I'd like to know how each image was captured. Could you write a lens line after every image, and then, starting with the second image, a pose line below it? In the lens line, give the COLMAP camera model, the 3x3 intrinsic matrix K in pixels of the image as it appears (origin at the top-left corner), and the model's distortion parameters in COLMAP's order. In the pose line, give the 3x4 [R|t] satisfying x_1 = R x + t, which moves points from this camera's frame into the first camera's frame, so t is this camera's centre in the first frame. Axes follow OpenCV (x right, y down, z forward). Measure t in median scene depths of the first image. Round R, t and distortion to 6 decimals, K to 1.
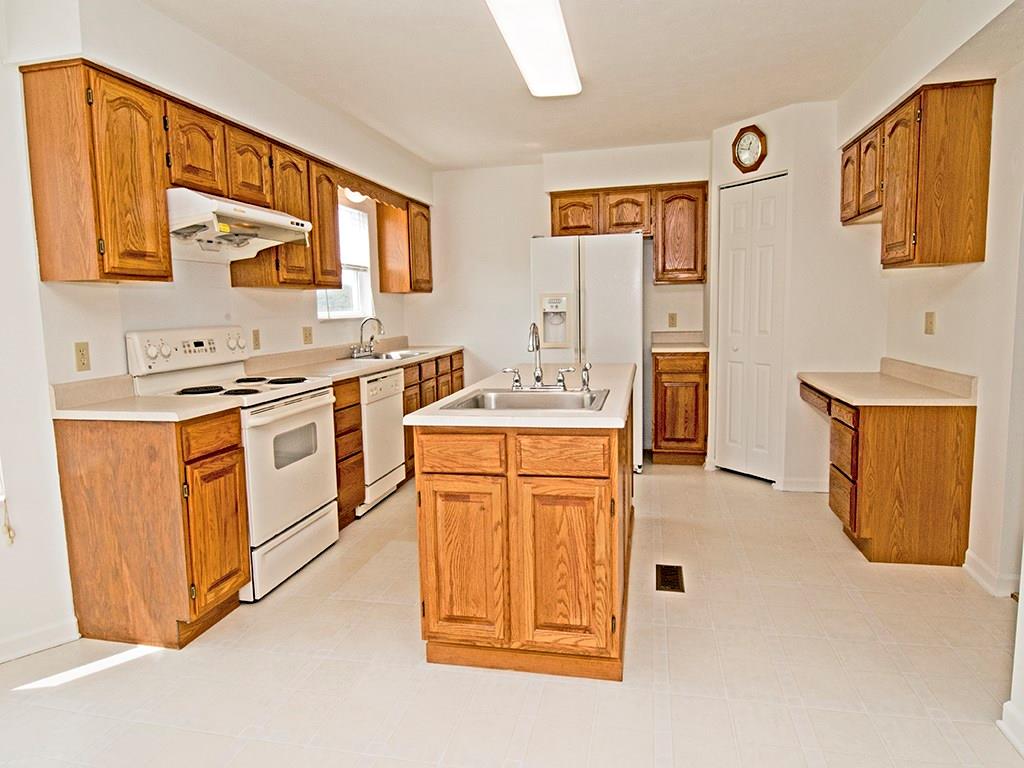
lens RADIAL K [[584.6, 0, 530.7], [0, 584.6, 366.7], [0, 0, 1]] dist [0.008876, -0.013779]
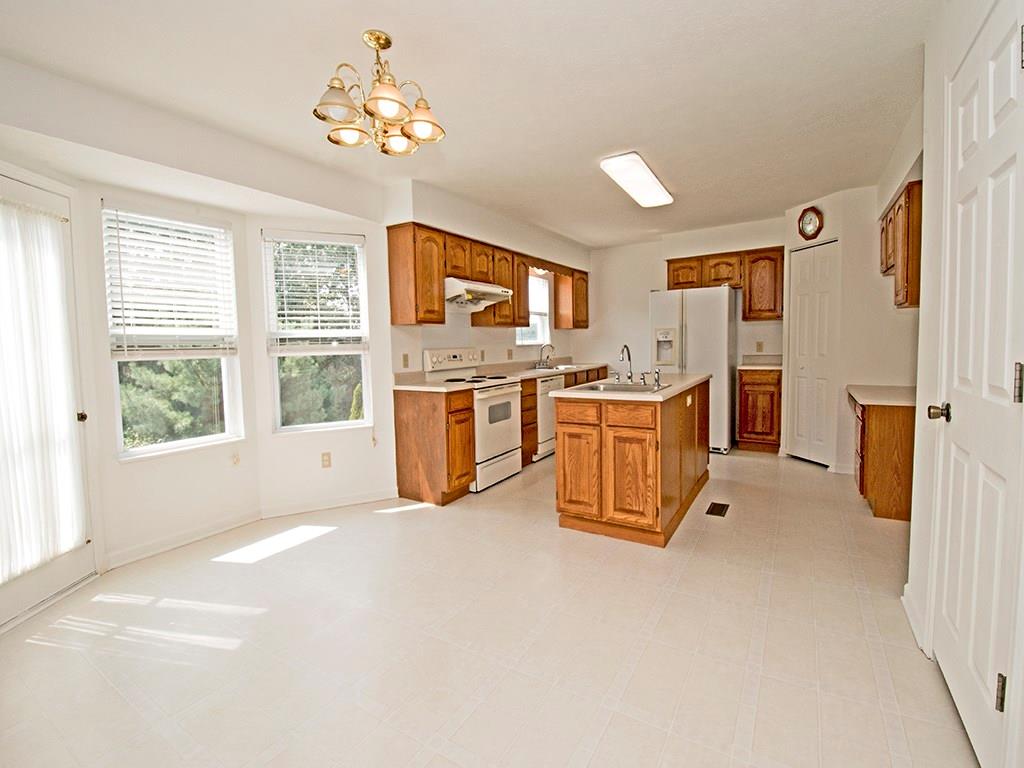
lens RADIAL K [[452.1, 0, 525.3], [0, 452.1, 369.2], [0, 0, 1]] dist [-0.000678, 0.000008]
pose [[0.940793, 0.020819, -0.338341, 0.152706], [-0.032875, 0.999011, -0.029939, 0.040036], [0.337383, 0.039290, 0.940547, -0.315508]]
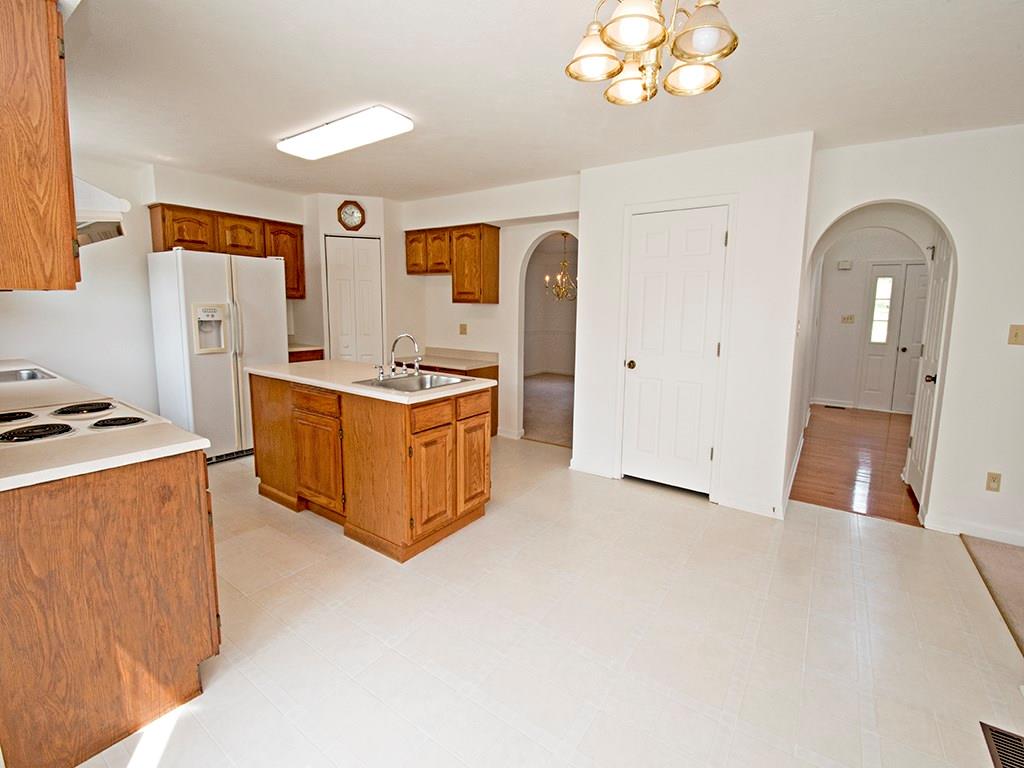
lens RADIAL K [[457.6, 0, 541.7], [0, 457.6, 365.4], [0, 0, 1]] dist [-0.023727, -0.001045]
pose [[0.349950, -0.084649, 0.932936, -0.844741], [0.064344, 0.995729, 0.066210, -0.039897], [-0.934556, 0.036859, 0.353902, 0.184636]]
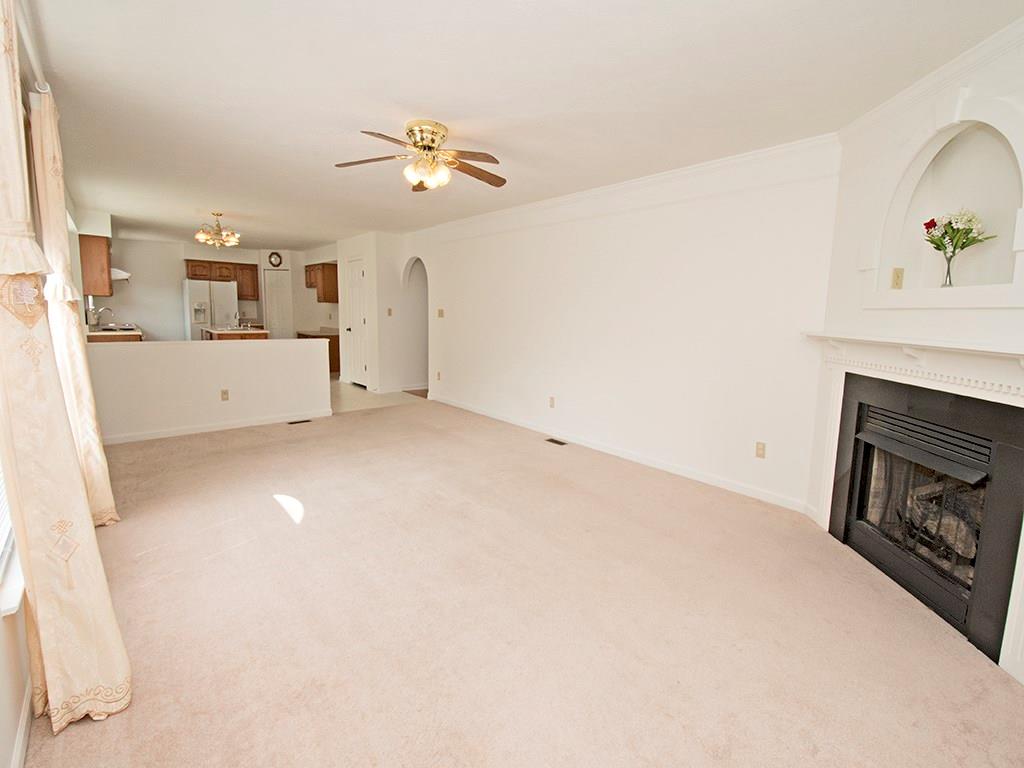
lens RADIAL K [[452.1, 0, 526.2], [0, 452.1, 364.2], [0, 0, 1]] dist [-0.000678, 0.000008]
pose [[0.582342, -0.055594, 0.811041, -1.184728], [0.044894, 0.998336, 0.036198, 0.225188], [-0.811703, 0.015331, 0.583869, -2.112207]]
